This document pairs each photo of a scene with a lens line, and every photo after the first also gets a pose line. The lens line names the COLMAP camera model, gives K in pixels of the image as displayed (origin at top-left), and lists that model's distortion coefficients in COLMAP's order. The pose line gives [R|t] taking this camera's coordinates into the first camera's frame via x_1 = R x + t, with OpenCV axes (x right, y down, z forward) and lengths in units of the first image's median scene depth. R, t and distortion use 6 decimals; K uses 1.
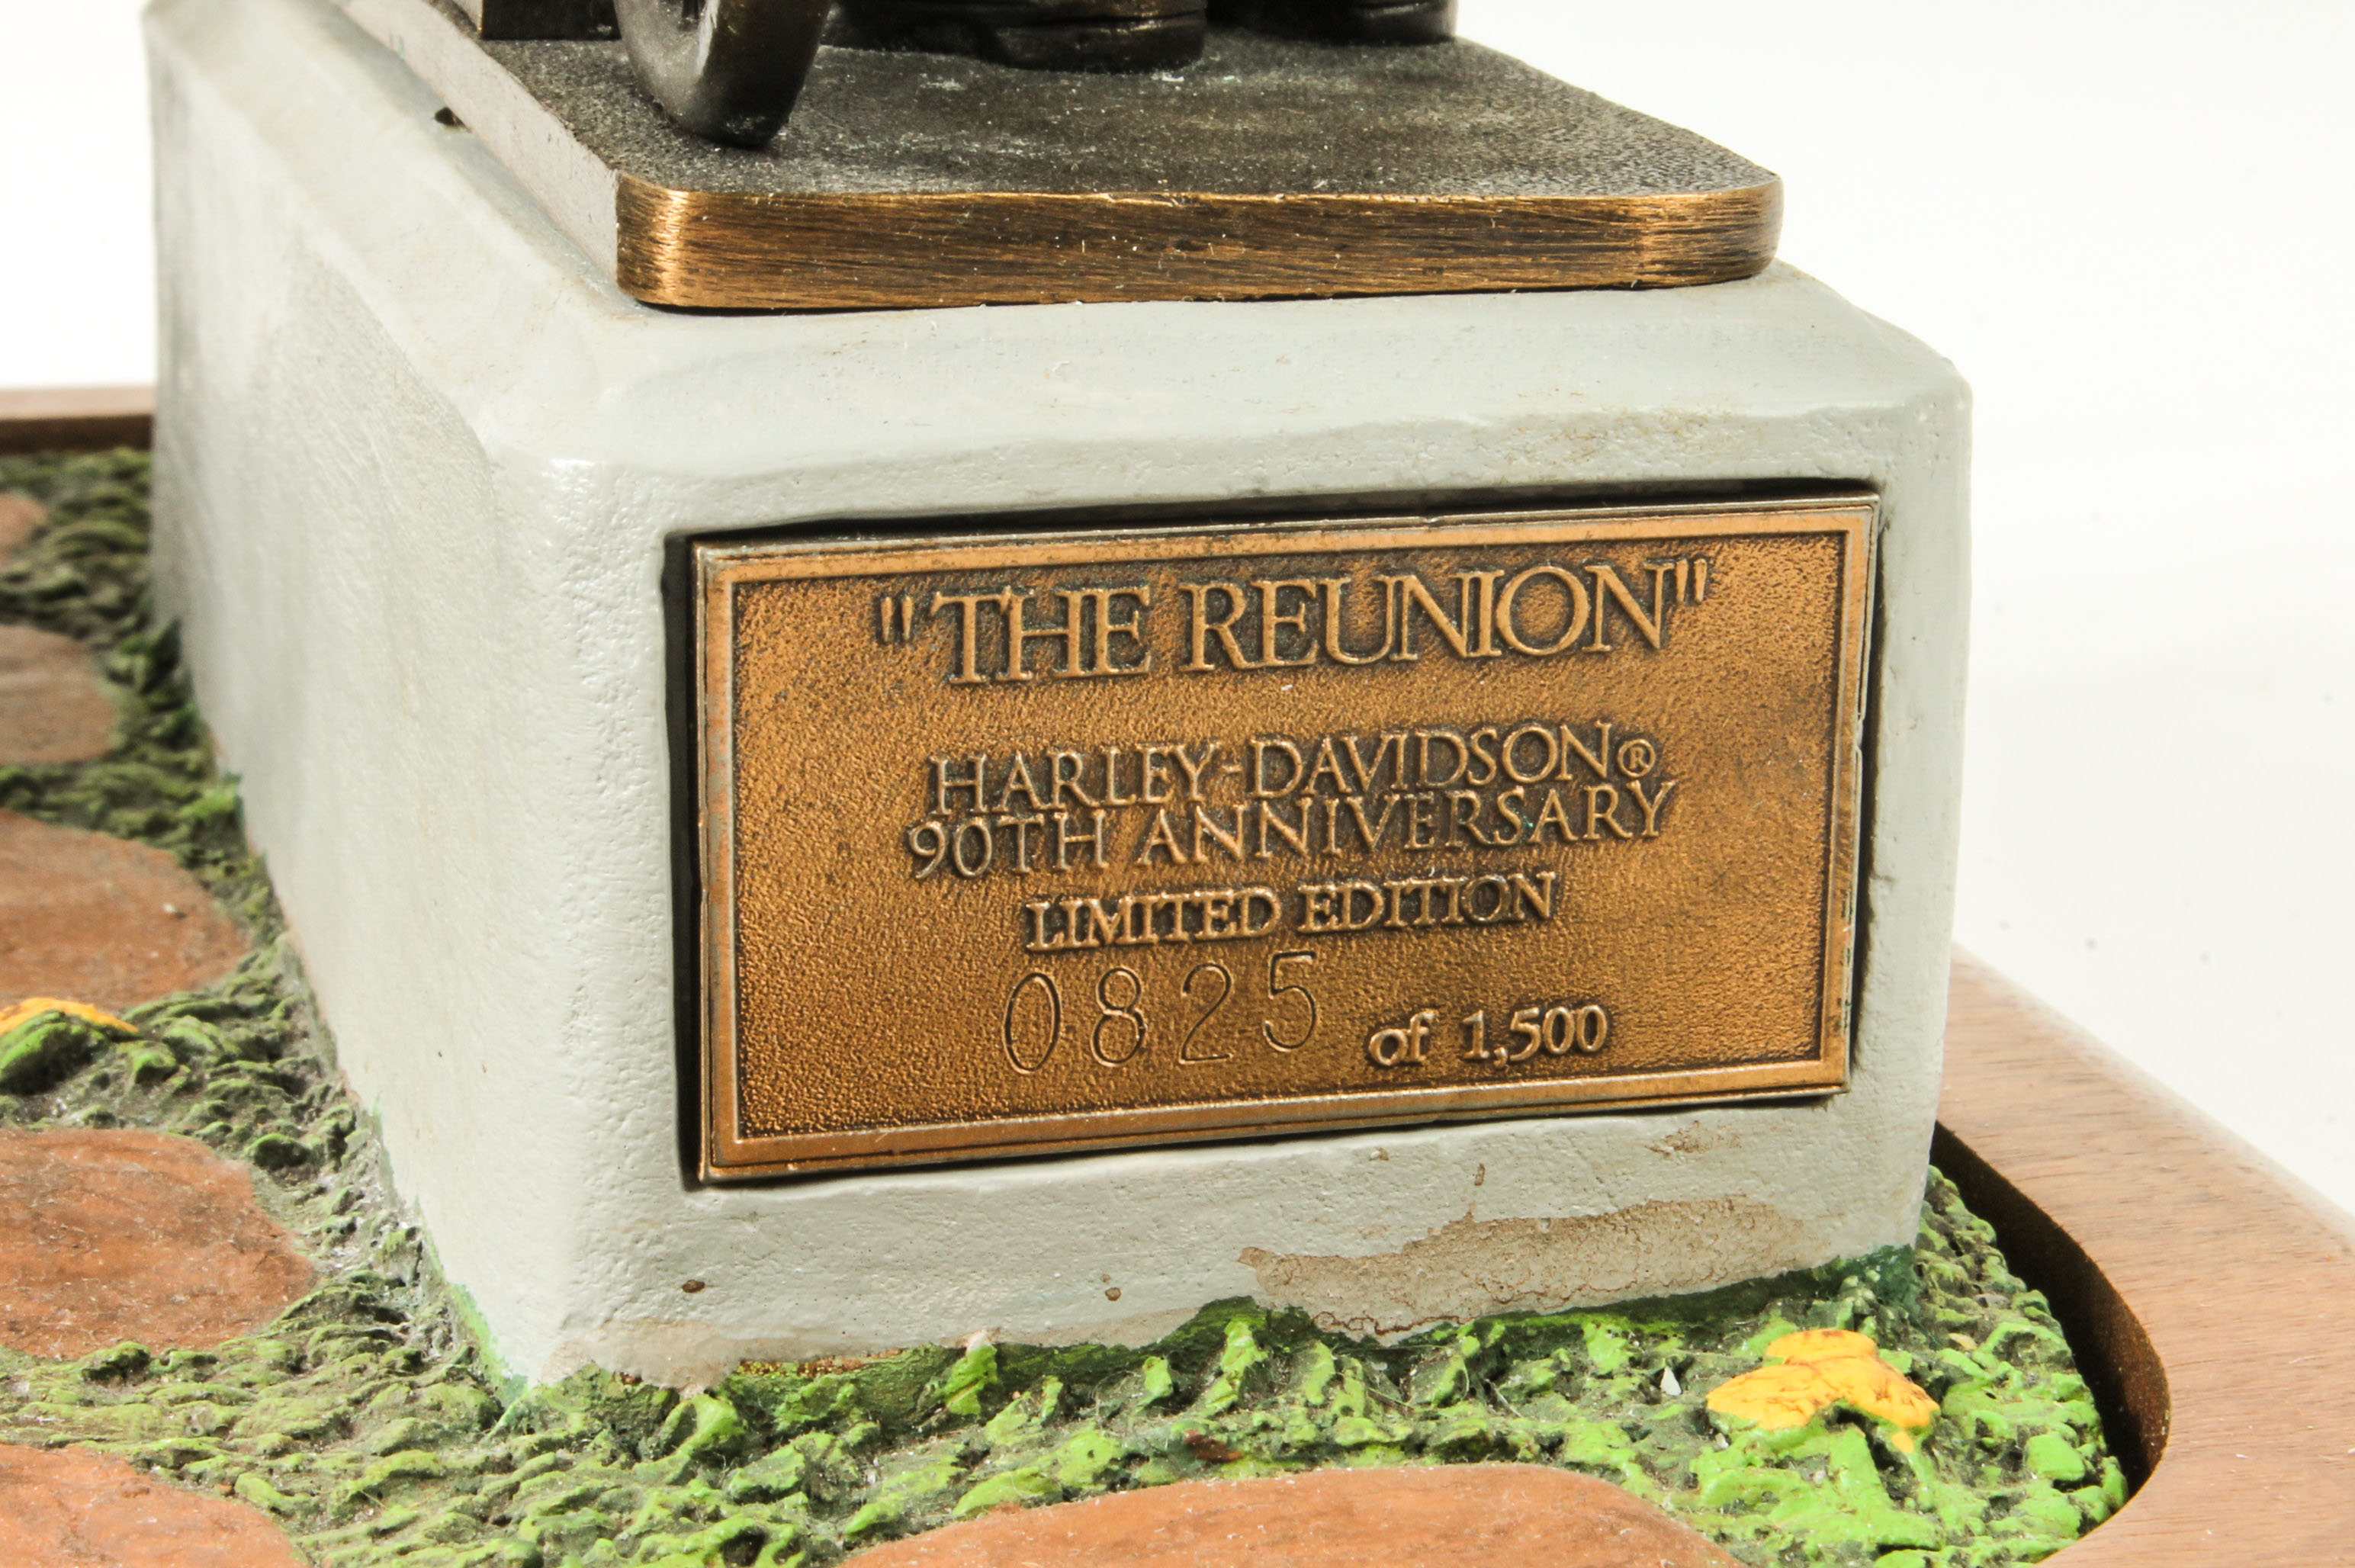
lens RADIAL K [[5521.4, 0, 1179.1], [0, 5521.4, 781.8], [0, 0, 1]] dist [0.060343, 0.000000]
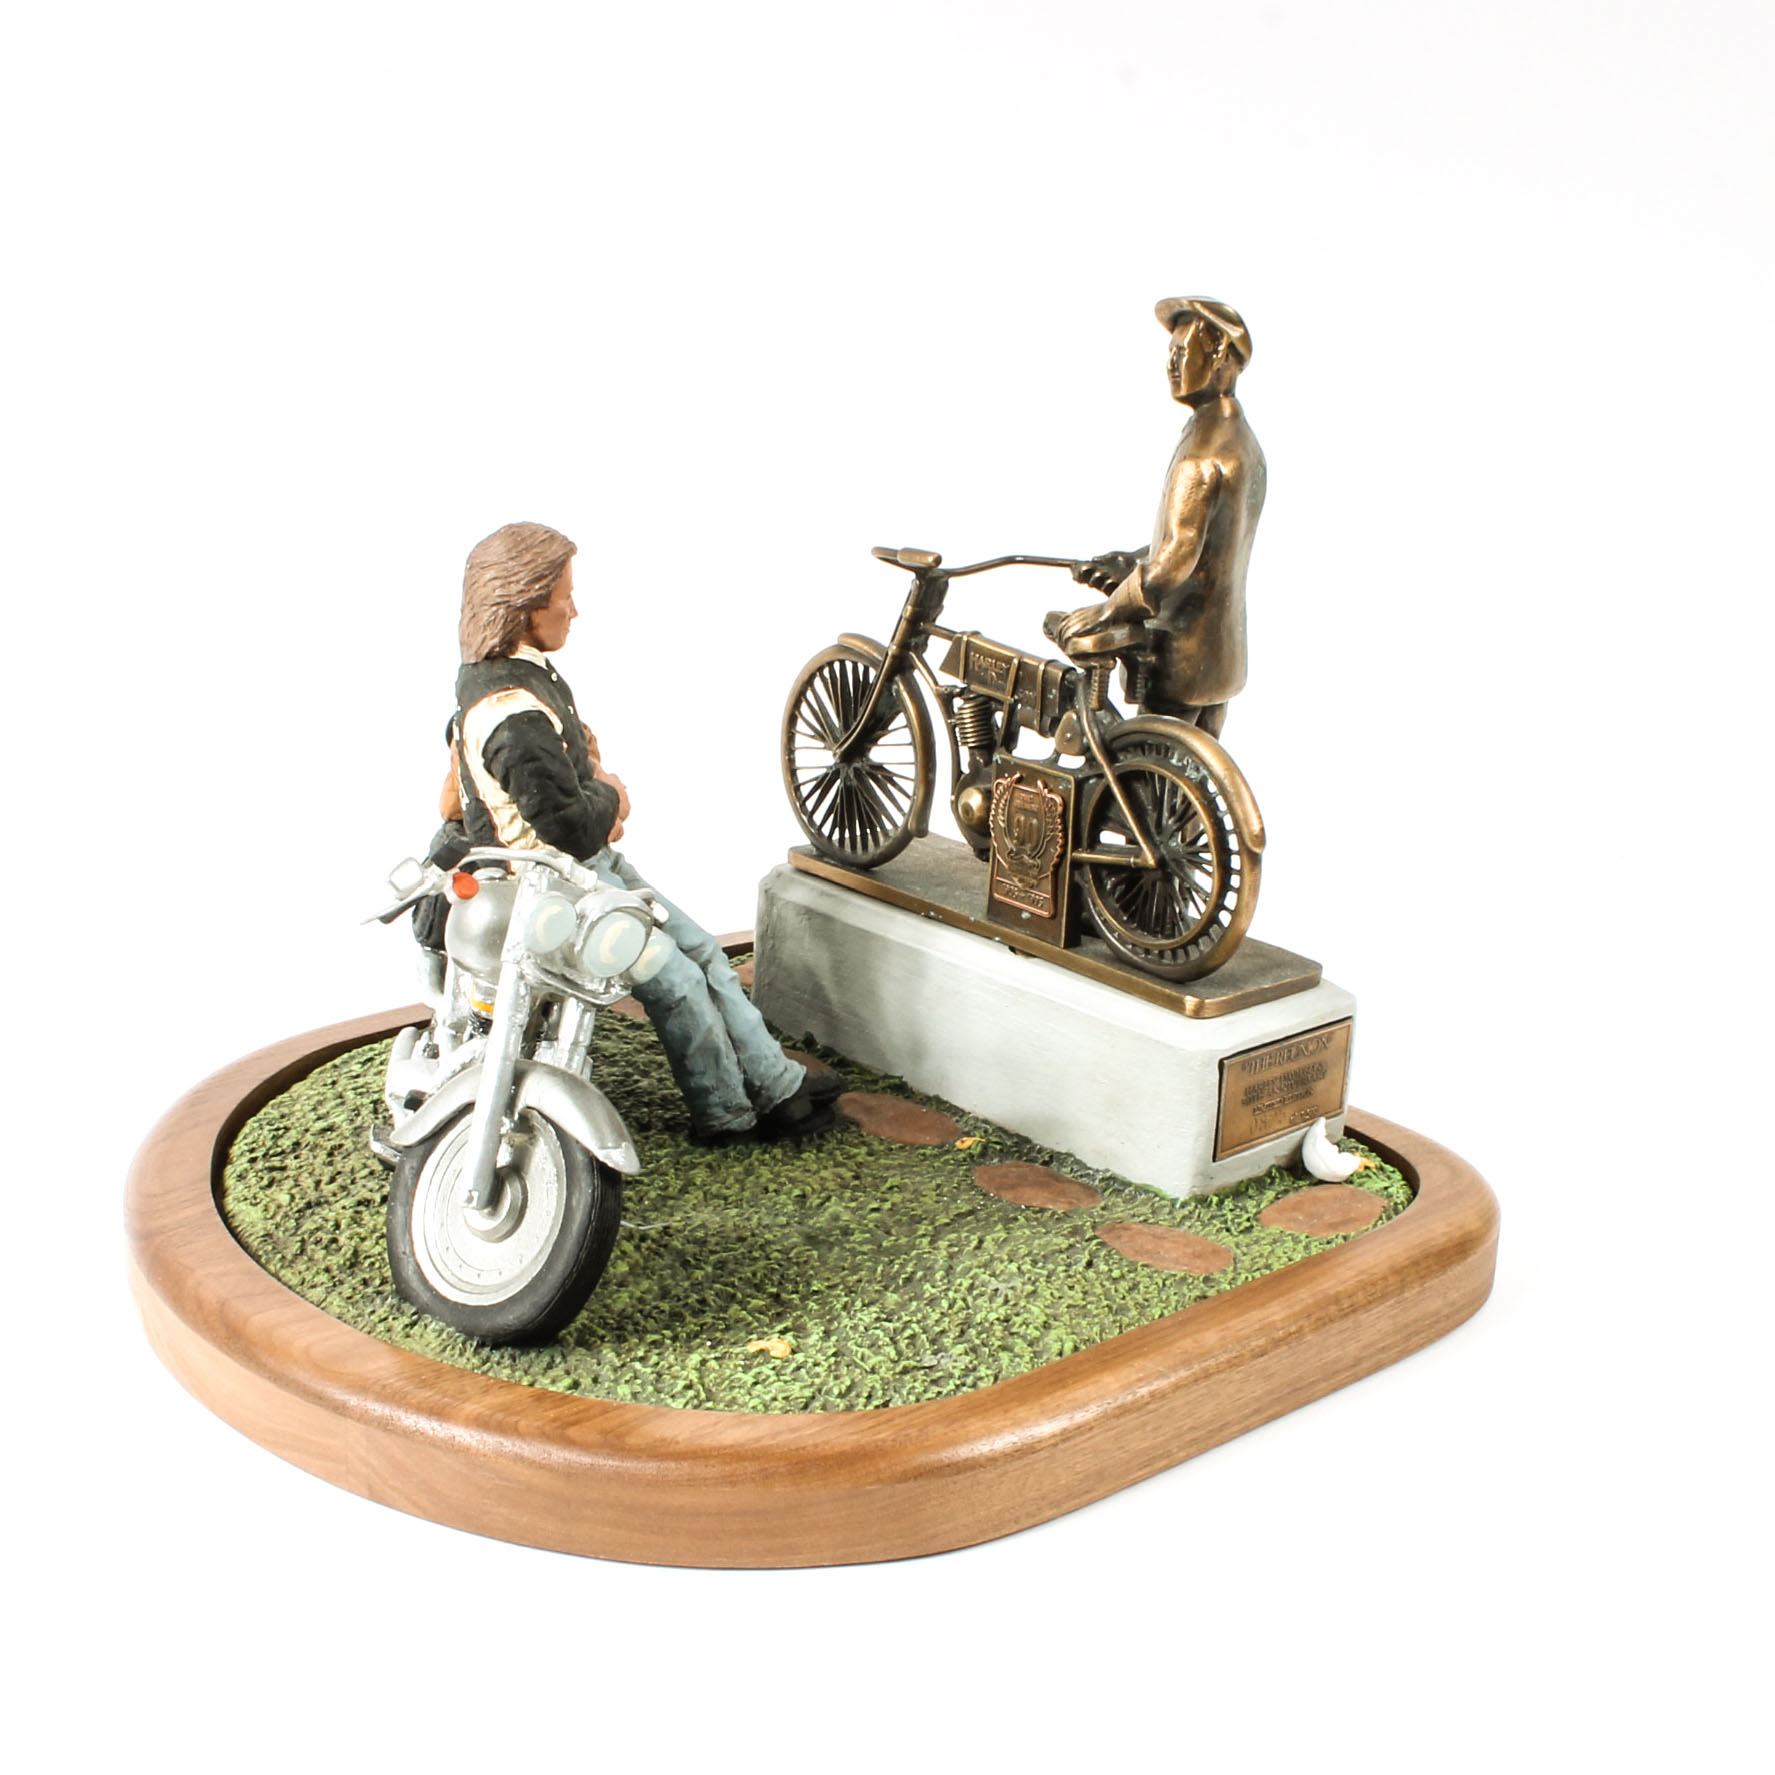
lens RADIAL K [[2600.3, 0, 872.9], [0, 2600.3, 880.0], [0, 0, 1]] dist [-0.156133, 0.000000]
pose [[0.901966, -0.116153, 0.415892, -1.521359], [0.091813, 0.992706, 0.078129, -0.474559], [-0.421934, -0.032285, 0.906052, -1.358914]]
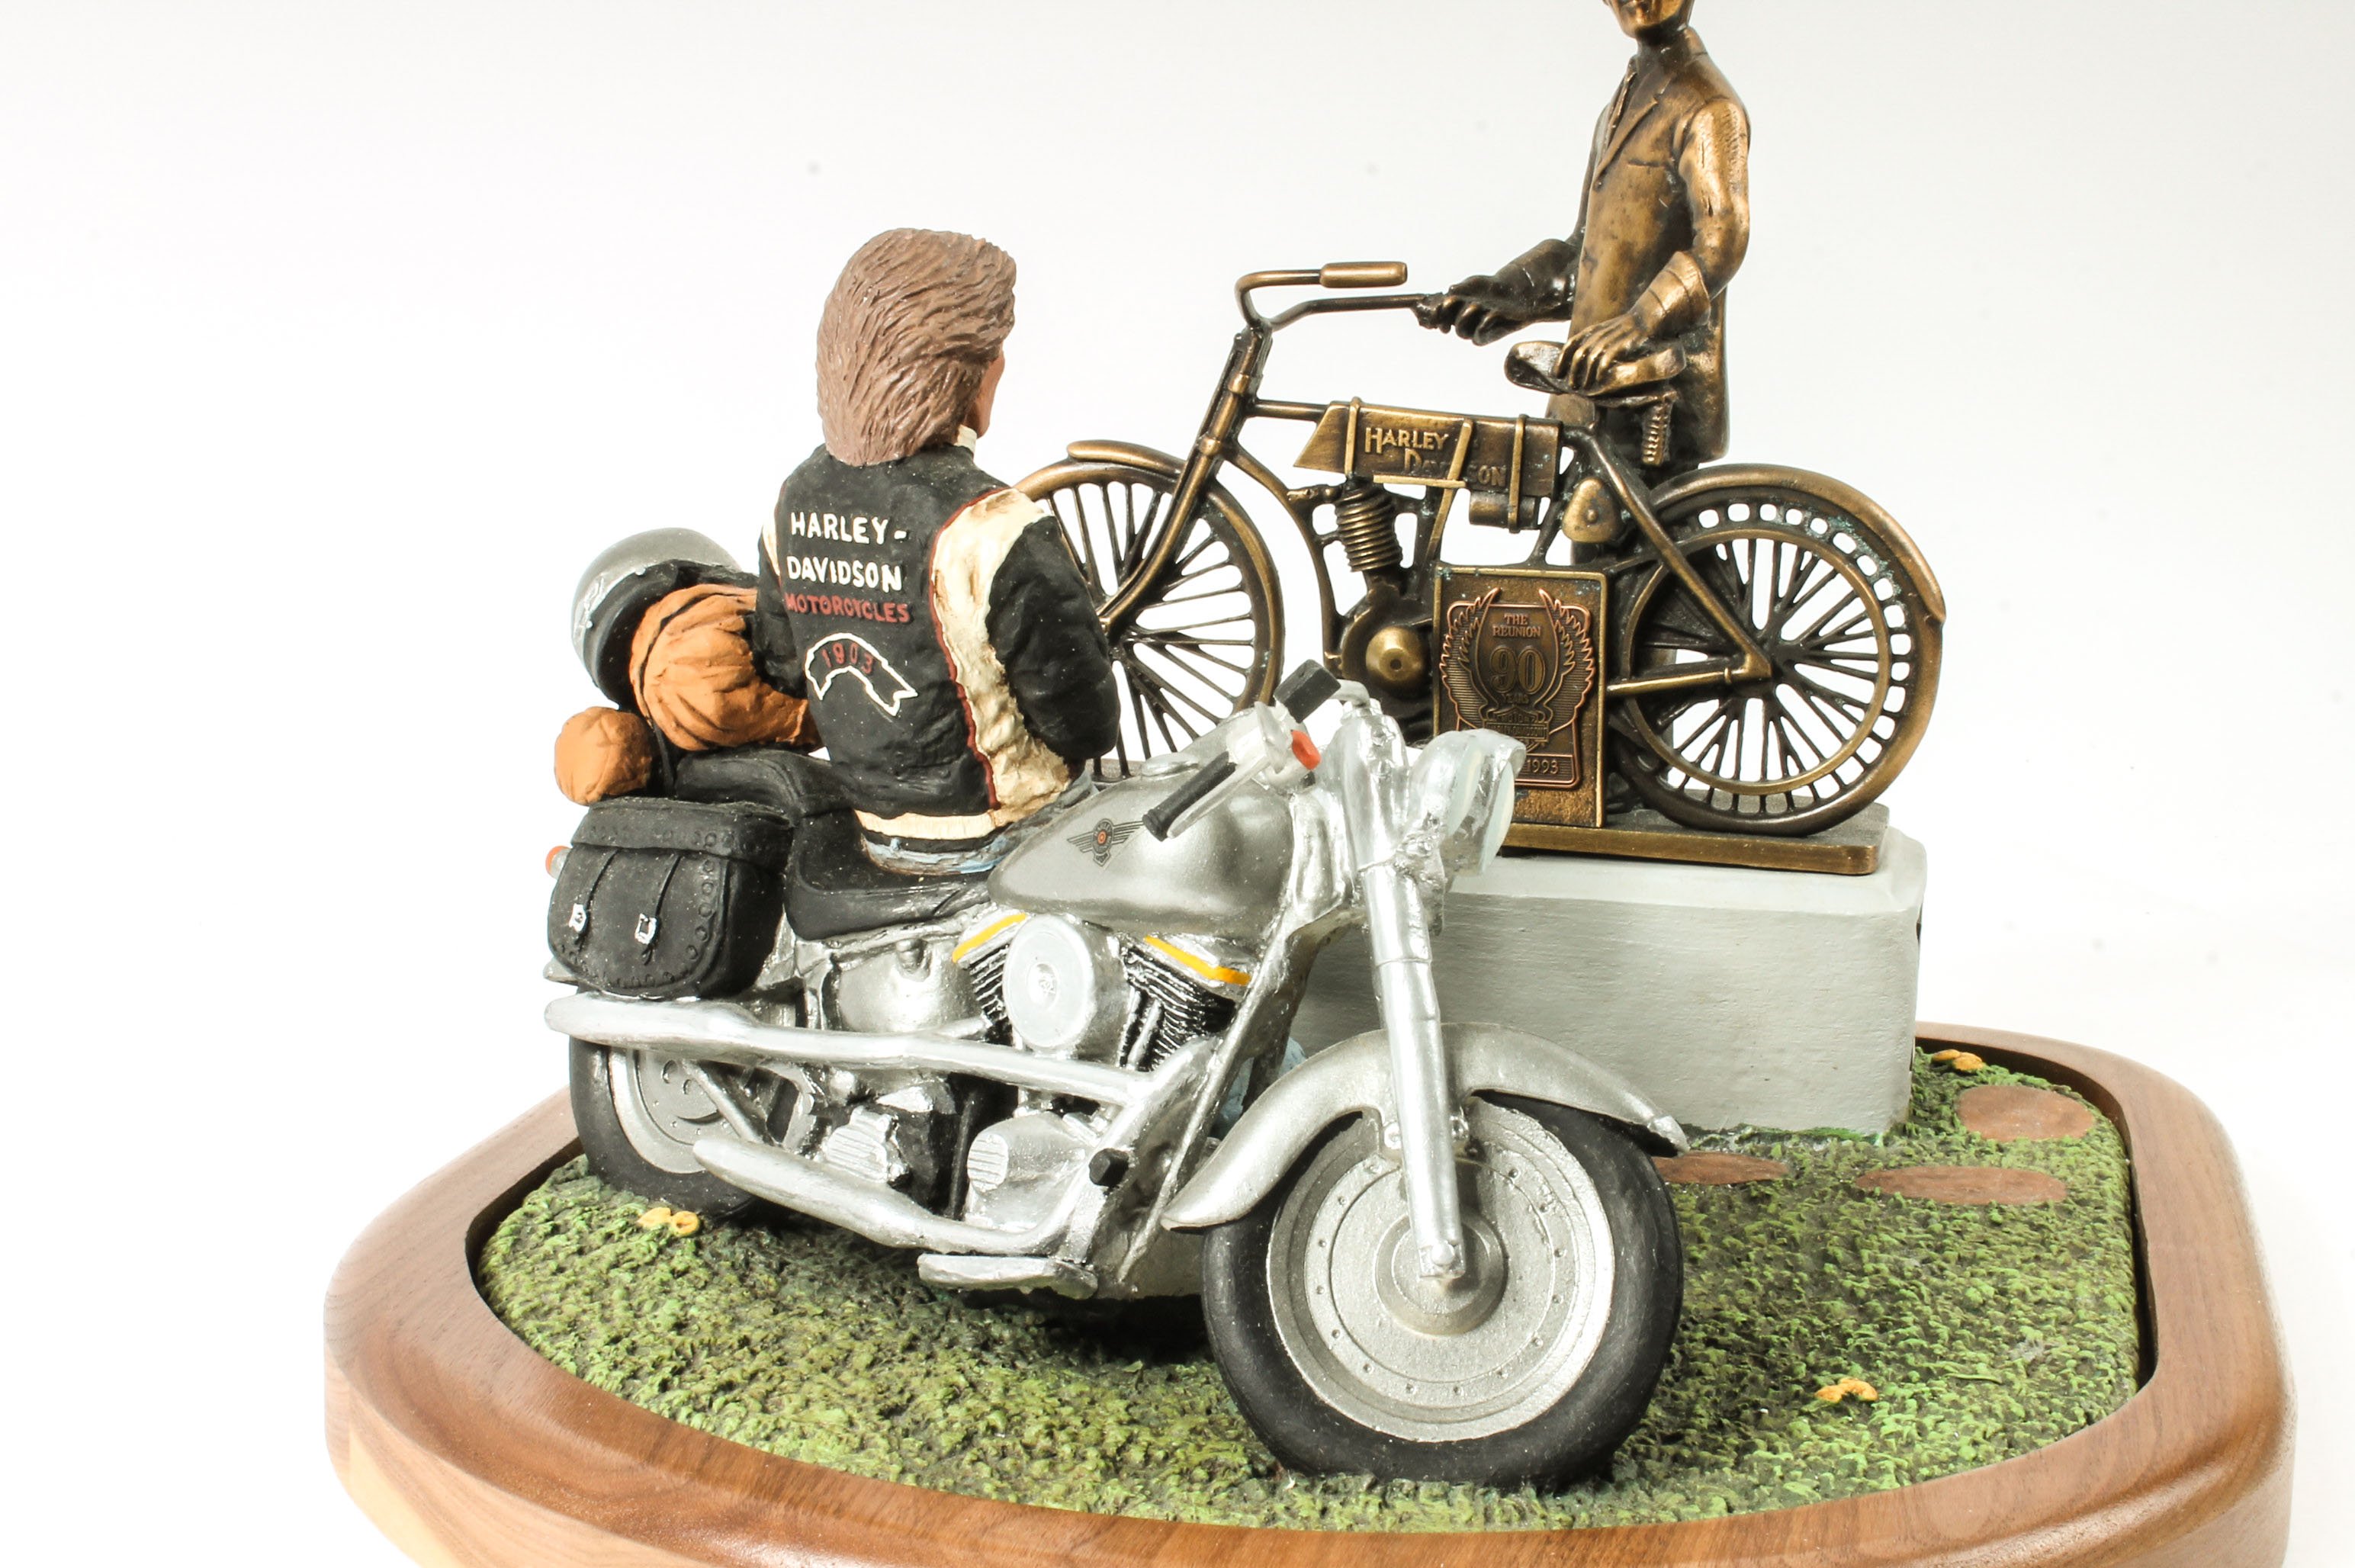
lens RADIAL K [[3418.1, 0, 1155.4], [0, 3418.1, 828.6], [0, 0, 1]] dist [-0.053972, 0.000000]
pose [[0.490519, -0.184476, 0.851681, -2.525660], [0.212861, 0.973095, 0.088179, -0.456927], [-0.845033, 0.138036, 0.516590, 0.097064]]
